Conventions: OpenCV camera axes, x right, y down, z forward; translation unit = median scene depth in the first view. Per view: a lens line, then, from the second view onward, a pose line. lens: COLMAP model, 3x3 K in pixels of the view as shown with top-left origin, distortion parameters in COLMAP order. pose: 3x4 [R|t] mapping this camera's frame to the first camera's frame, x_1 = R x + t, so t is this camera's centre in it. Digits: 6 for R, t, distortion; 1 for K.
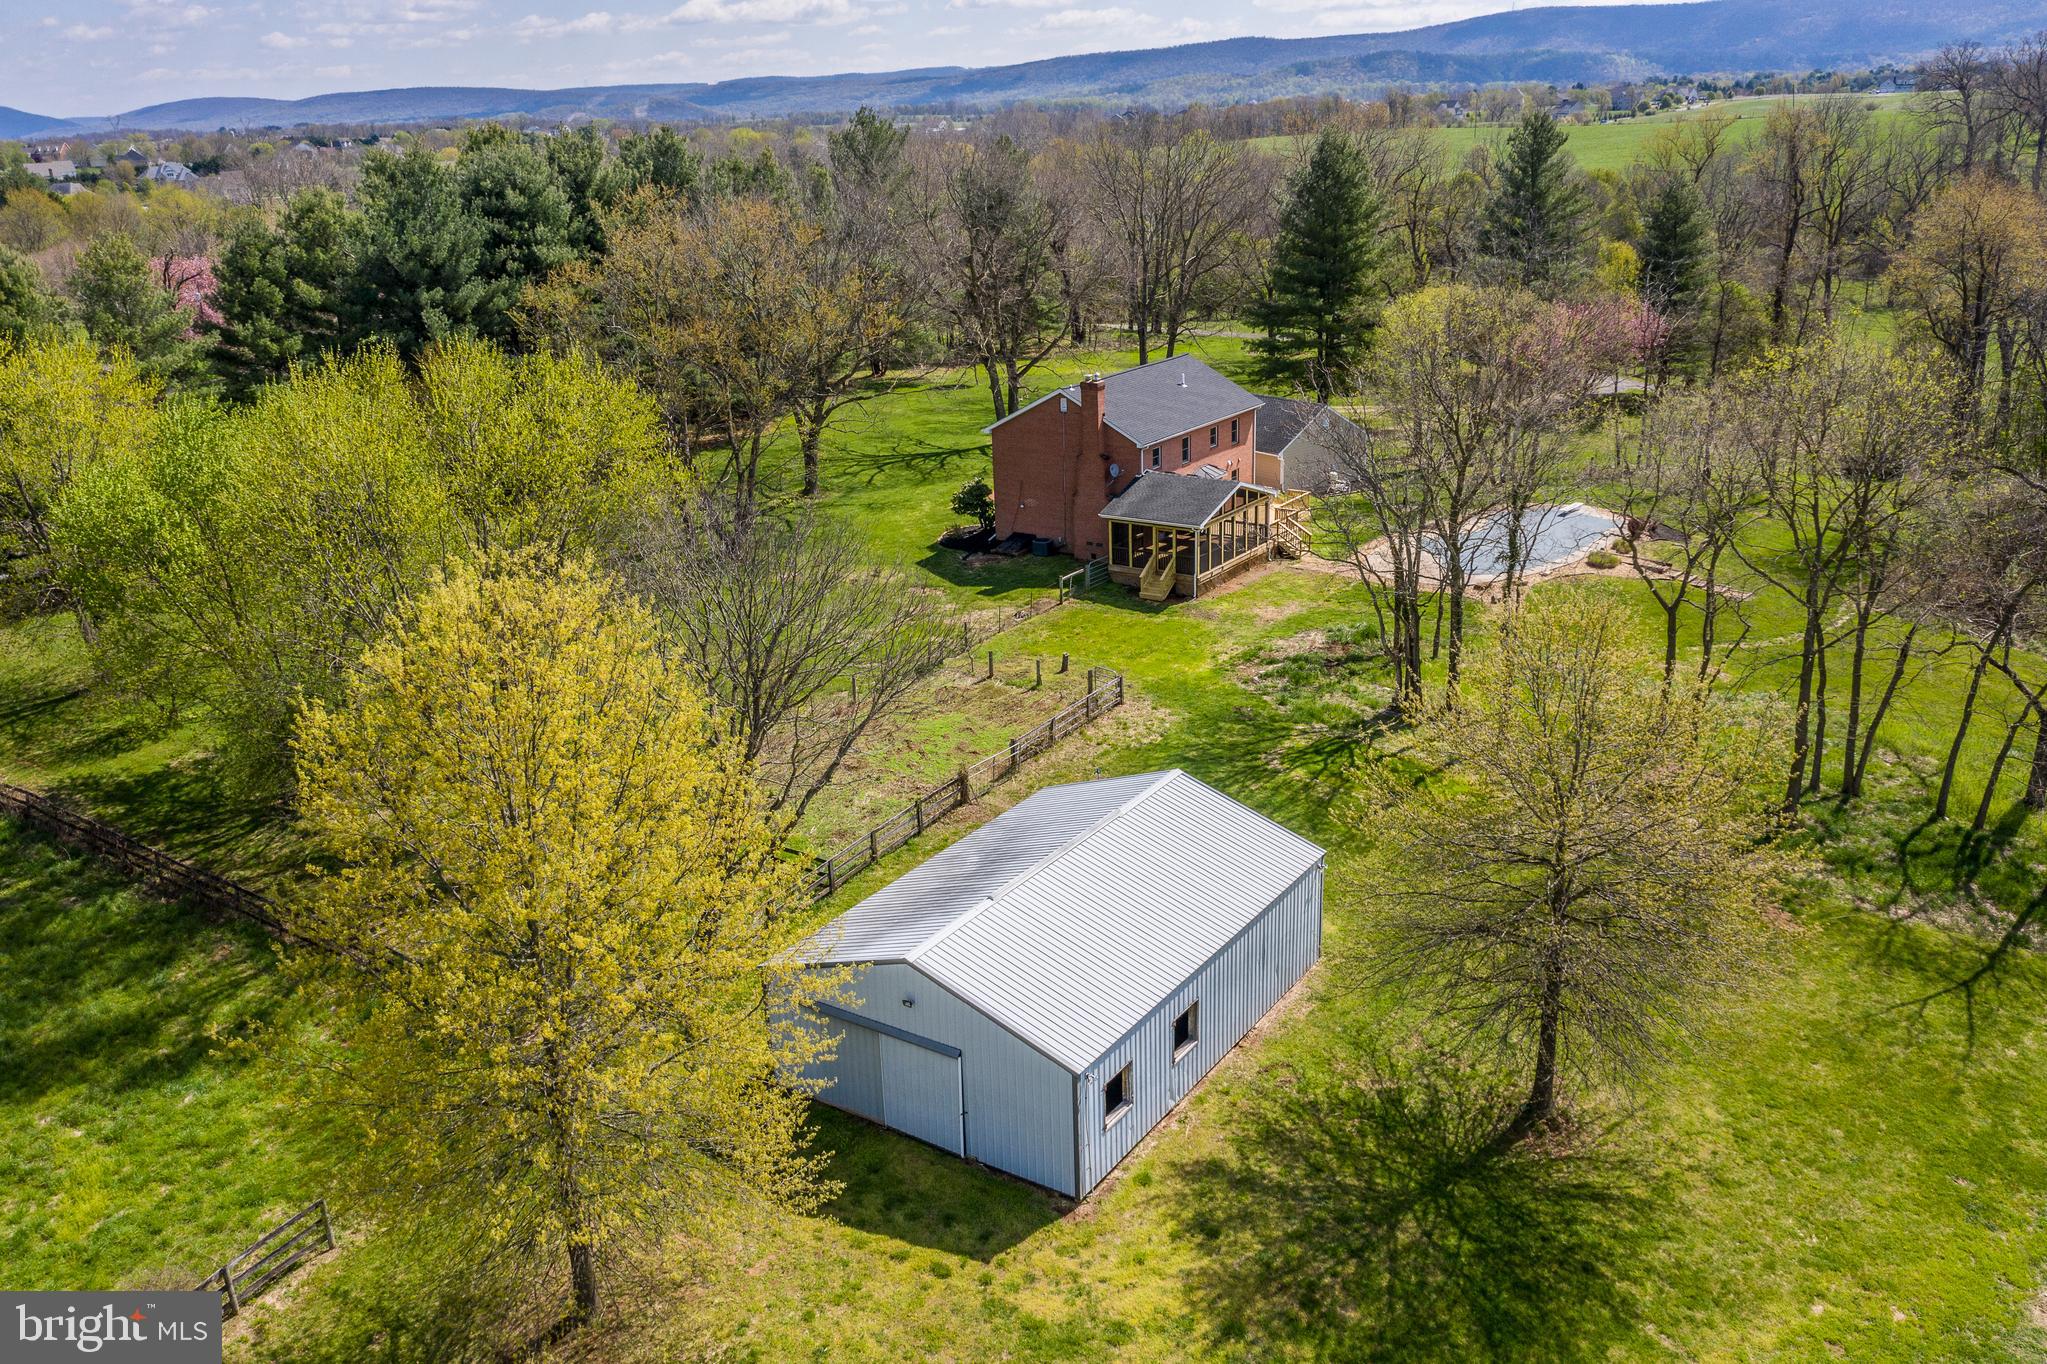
lens RADIAL K [[1678.0, 0, 1023.5], [0, 1678.0, 682.0], [0, 0, 1]] dist [-0.015811, 0.000302]
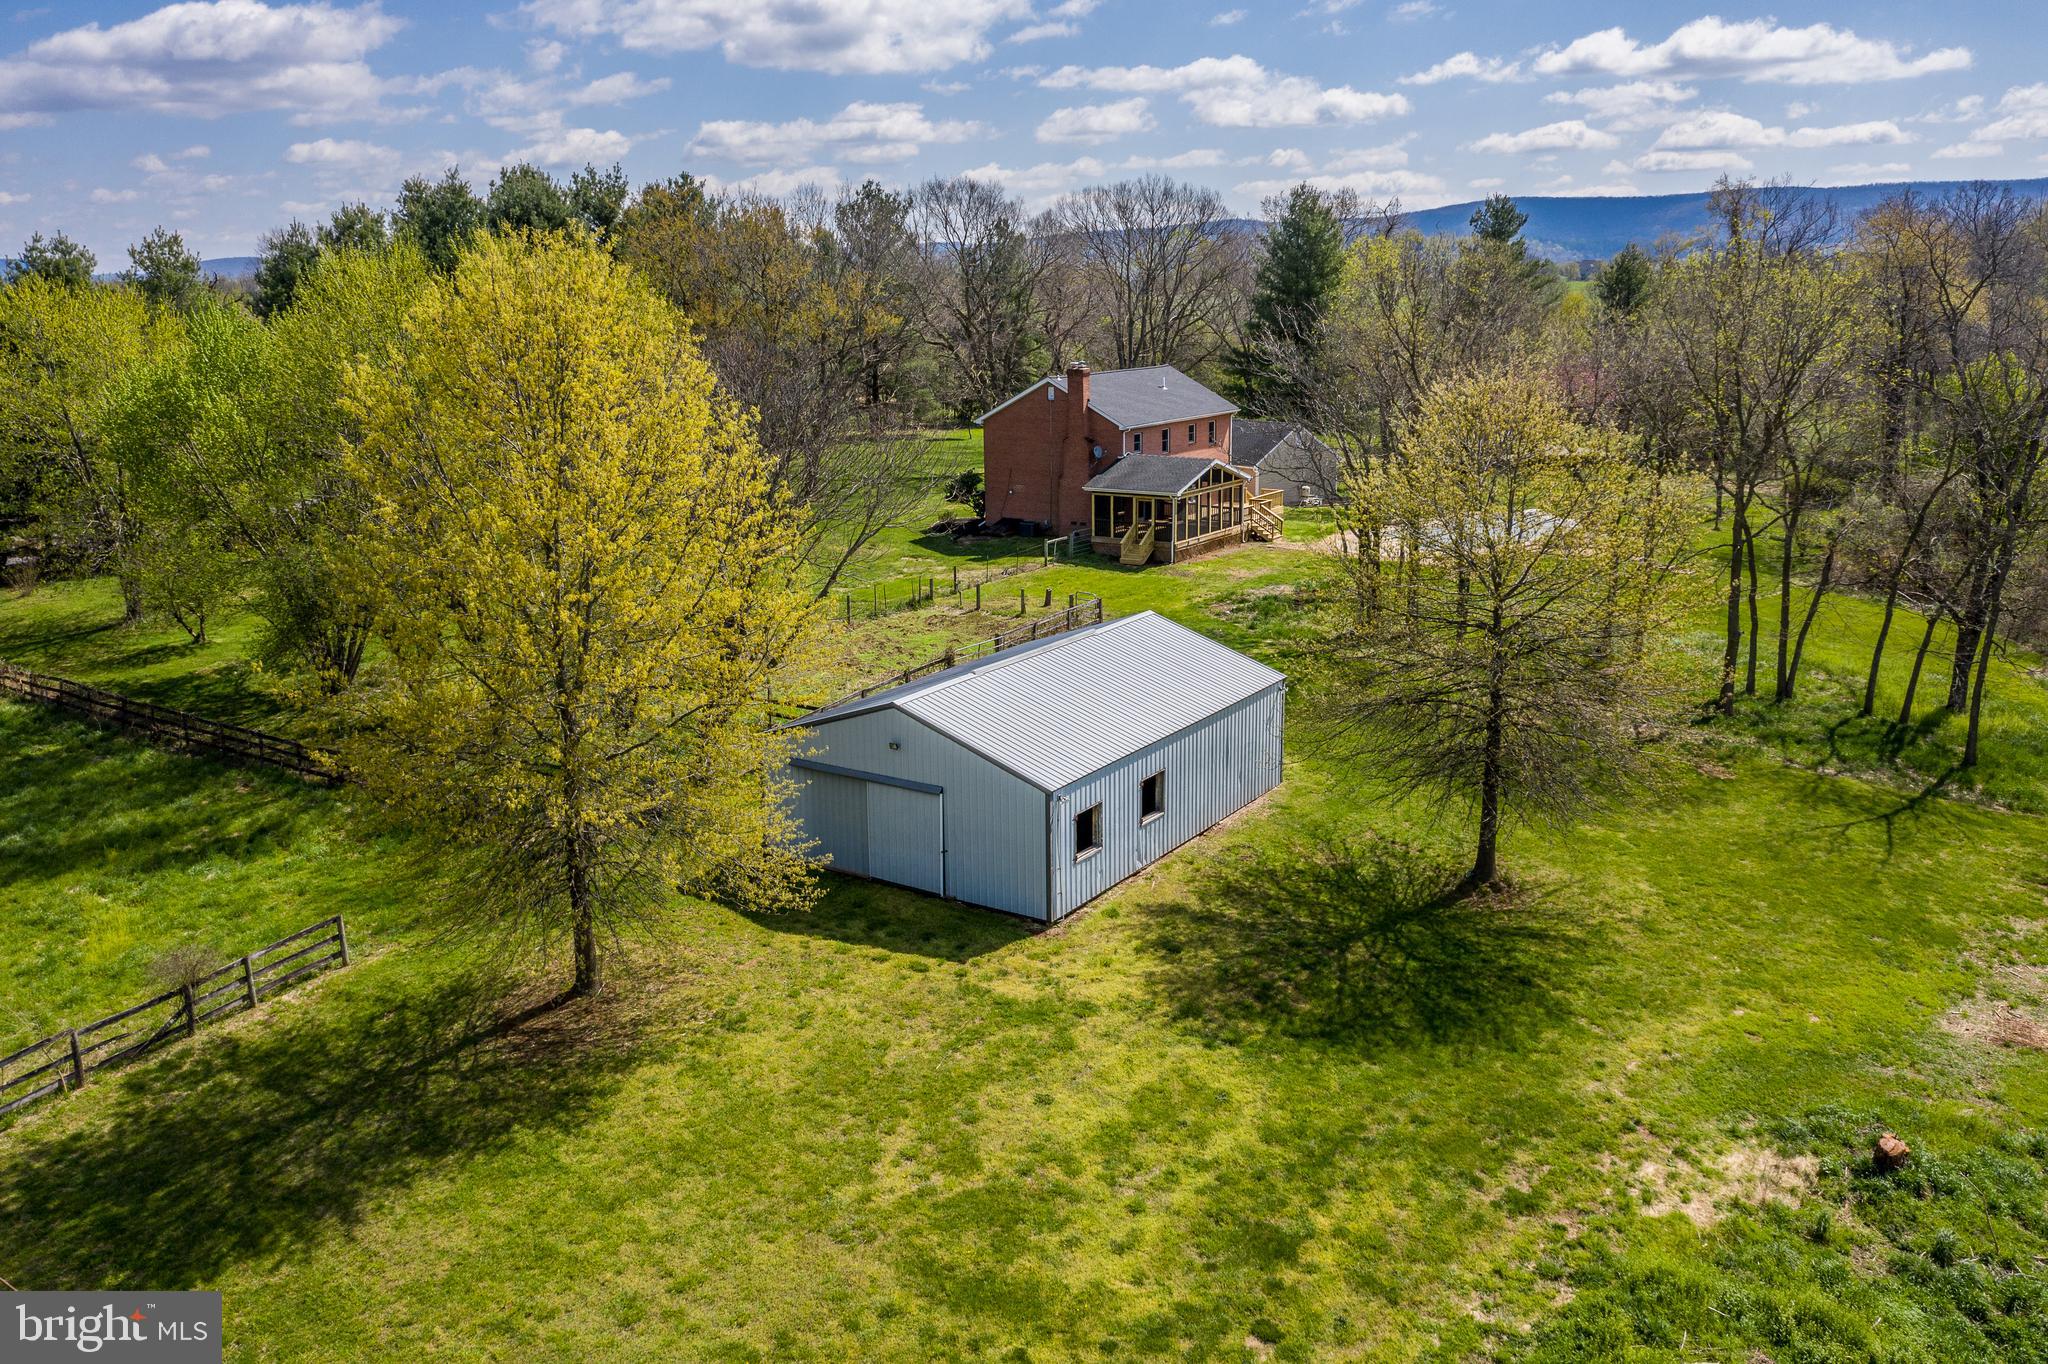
lens RADIAL K [[1651.4, 0, 1024.0], [0, 1651.4, 682.0], [0, 0, 1]] dist [-0.015470, -0.002793]
pose [[0.999828, 0.017505, 0.006198, 0.006277], [-0.016849, 0.995471, -0.093565, 0.219531], [-0.007807, 0.093445, 0.995594, -0.053381]]
